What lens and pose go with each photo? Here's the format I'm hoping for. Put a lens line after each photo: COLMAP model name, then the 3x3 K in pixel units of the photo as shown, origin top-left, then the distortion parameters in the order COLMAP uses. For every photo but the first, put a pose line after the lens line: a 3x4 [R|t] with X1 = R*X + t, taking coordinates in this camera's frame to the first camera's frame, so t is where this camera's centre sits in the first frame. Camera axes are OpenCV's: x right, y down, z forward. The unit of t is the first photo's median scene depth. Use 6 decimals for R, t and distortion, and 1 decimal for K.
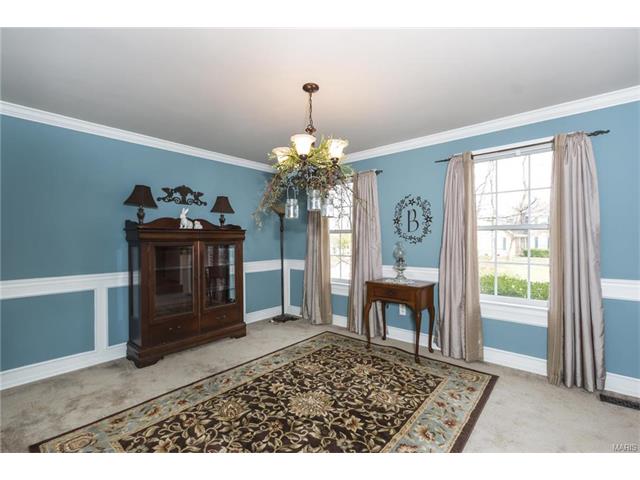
lens RADIAL K [[289.0, 0, 315.8], [0, 289.0, 239.6], [0, 0, 1]] dist [0.008459, 0.000157]
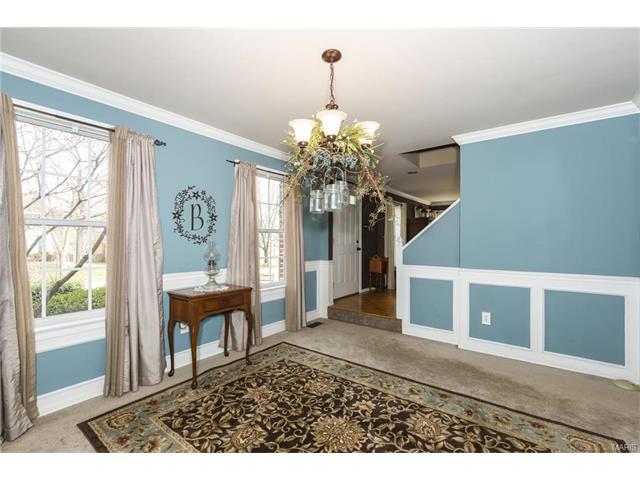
lens RADIAL K [[289.0, 0, 315.8], [0, 289.0, 239.6], [0, 0, 1]] dist [0.008459, 0.000157]
pose [[-0.060962, 0.005970, 0.998122, -0.663206], [-0.000585, 0.999982, -0.006017, 0.006906], [-0.998140, -0.000951, -0.060957, 0.861451]]
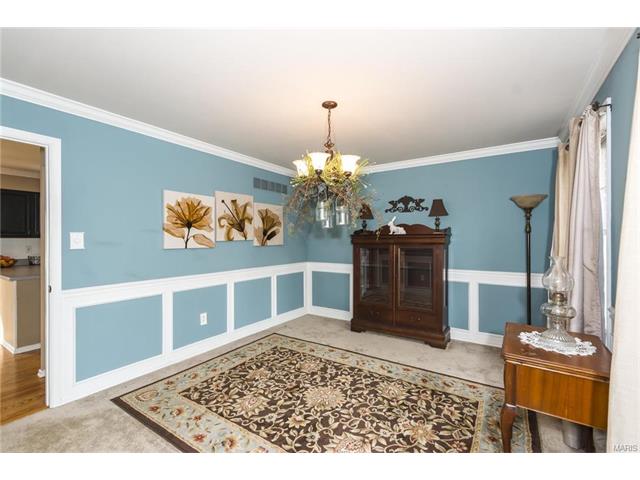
lens RADIAL K [[289.0, 0, 315.8], [0, 289.0, 239.6], [0, 0, 1]] dist [0.008459, 0.000157]
pose [[0.124959, 0.009368, -0.992118, 0.816121], [-0.000293, 0.999956, 0.009405, -0.030661], [0.992162, -0.000884, 0.124956, 0.641393]]
